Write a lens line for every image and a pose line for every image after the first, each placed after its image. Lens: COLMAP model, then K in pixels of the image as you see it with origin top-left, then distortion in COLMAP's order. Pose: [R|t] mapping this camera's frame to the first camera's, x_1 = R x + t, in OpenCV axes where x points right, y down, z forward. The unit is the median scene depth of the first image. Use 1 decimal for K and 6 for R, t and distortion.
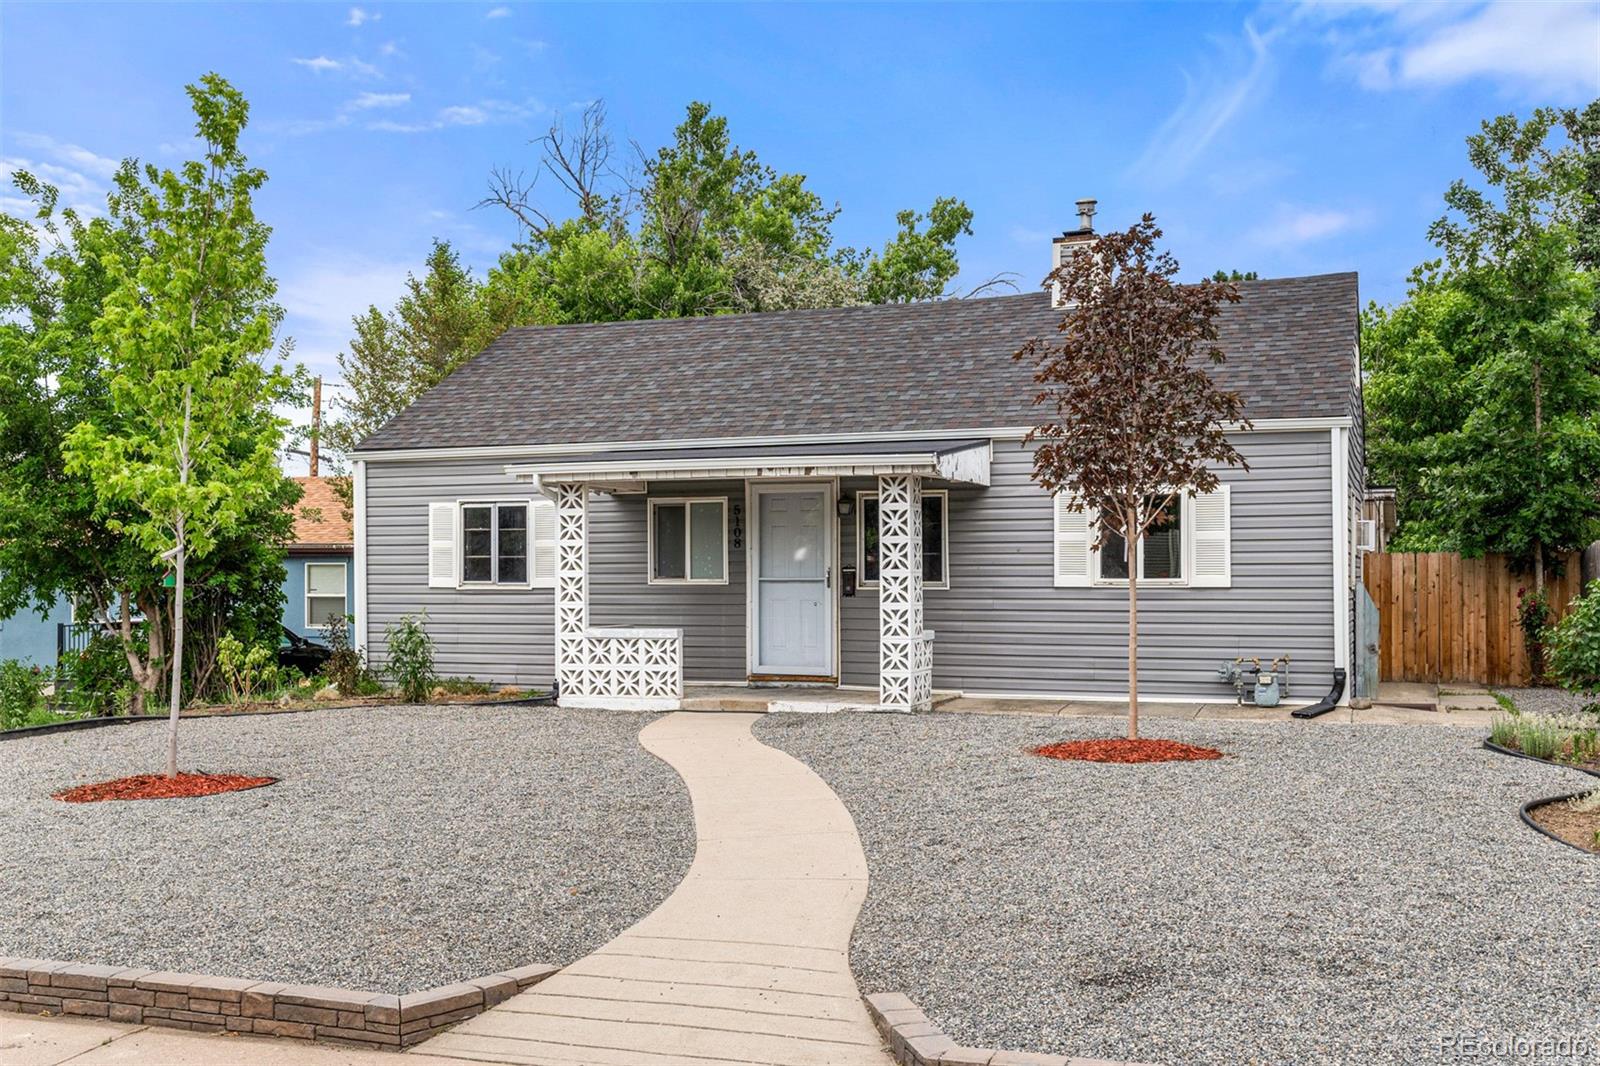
lens RADIAL K [[1262.8, 0, 800.0], [0, 1262.8, 548.1], [0, 0, 1]] dist [0.001648, -0.003559]
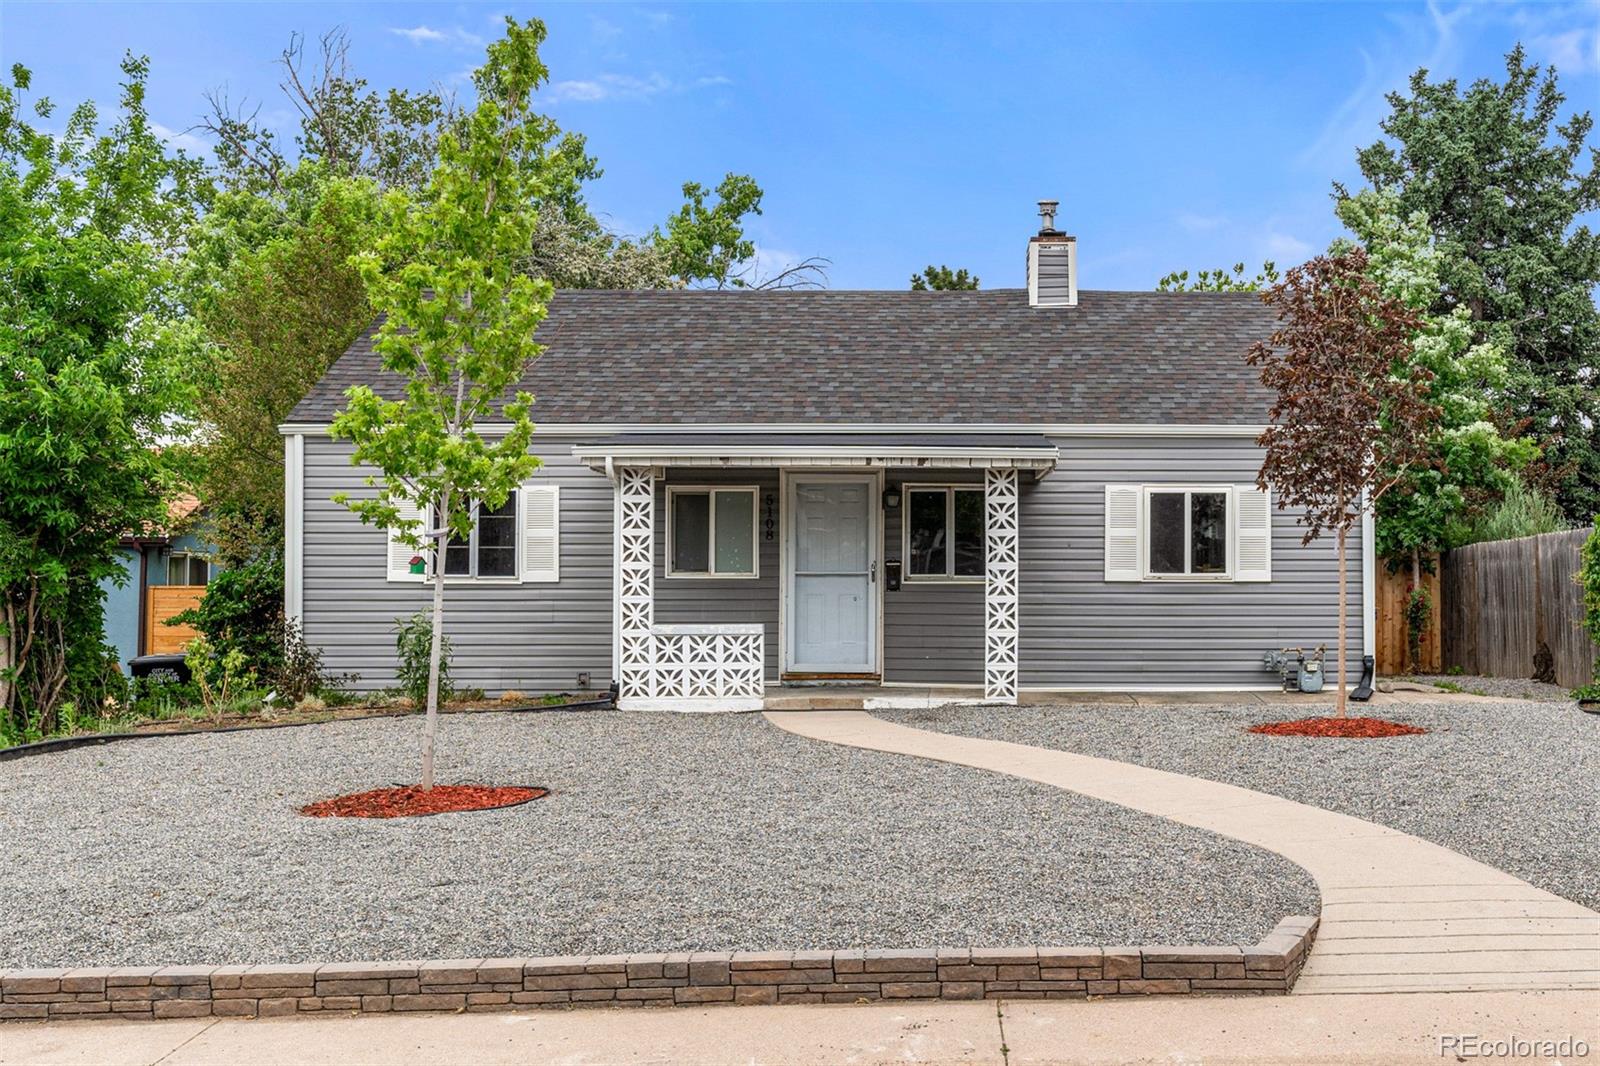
lens RADIAL K [[1391.4, 0, 800.5], [0, 1391.4, 521.6], [0, 0, 1]] dist [-0.005928, 0.004214]
pose [[0.958071, 0.014541, 0.286161, -0.358375], [-0.009249, 0.999760, -0.019836, 0.007066], [-0.286381, 0.016357, 0.957976, -0.009541]]
